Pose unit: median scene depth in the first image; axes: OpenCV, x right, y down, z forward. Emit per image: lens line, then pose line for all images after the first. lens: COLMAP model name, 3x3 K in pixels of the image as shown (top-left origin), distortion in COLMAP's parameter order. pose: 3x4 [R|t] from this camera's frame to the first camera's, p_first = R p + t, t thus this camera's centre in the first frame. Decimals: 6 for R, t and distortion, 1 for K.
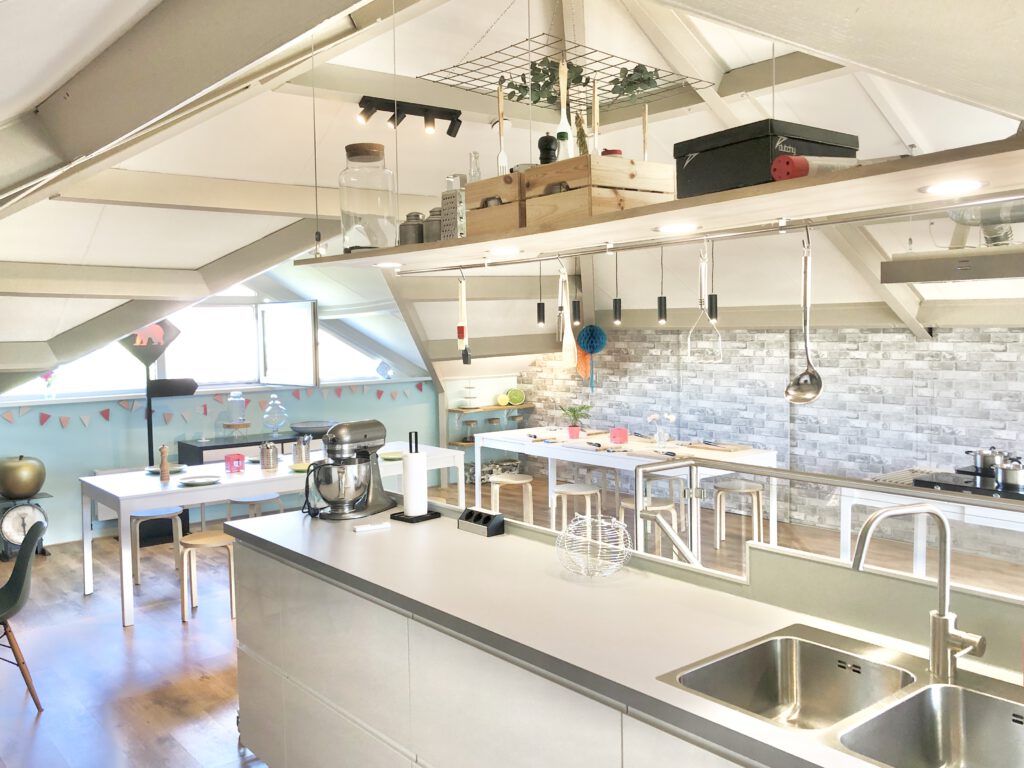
lens RADIAL K [[831.8, 0, 512.0], [0, 831.8, 384.0], [0, 0, 1]] dist [0.076801, -0.085471]
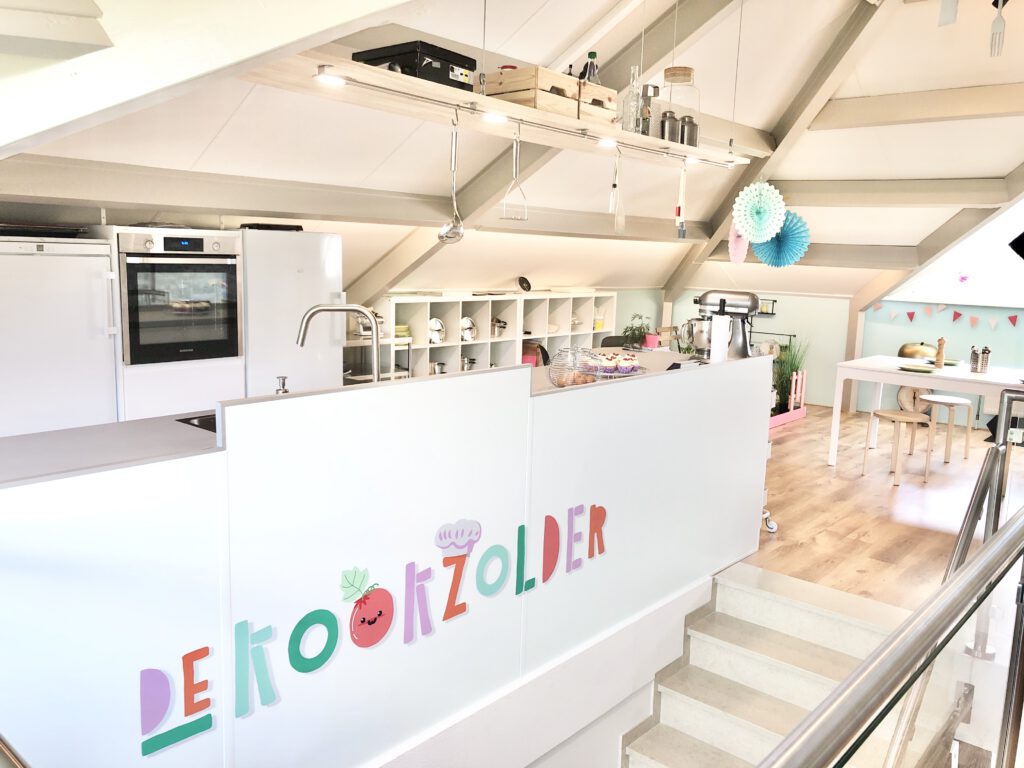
lens RADIAL K [[826.0, 0, 512.0], [0, 826.0, 384.0], [0, 0, 1]] dist [0.007742, 0.007449]
pose [[0.118688, 0.170149, -0.978245, 0.515004], [-0.098755, 0.982346, 0.158881, 0.010846], [0.988008, 0.077749, 0.133396, 0.228032]]
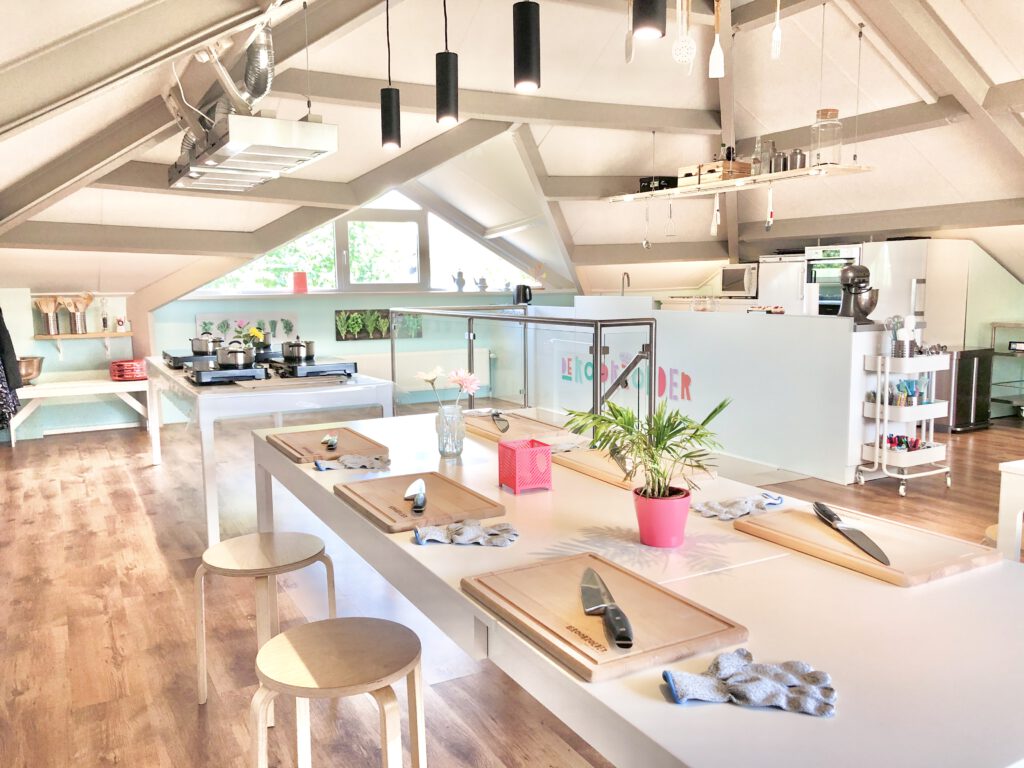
lens RADIAL K [[831.8, 0, 512.0], [0, 831.8, 384.0], [0, 0, 1]] dist [0.076801, -0.085471]
pose [[-0.972307, -0.000026, 0.233708, 0.059354], [0.043601, 0.982423, 0.181506, -0.019753], [-0.229605, 0.186669, -0.955215, 1.263437]]
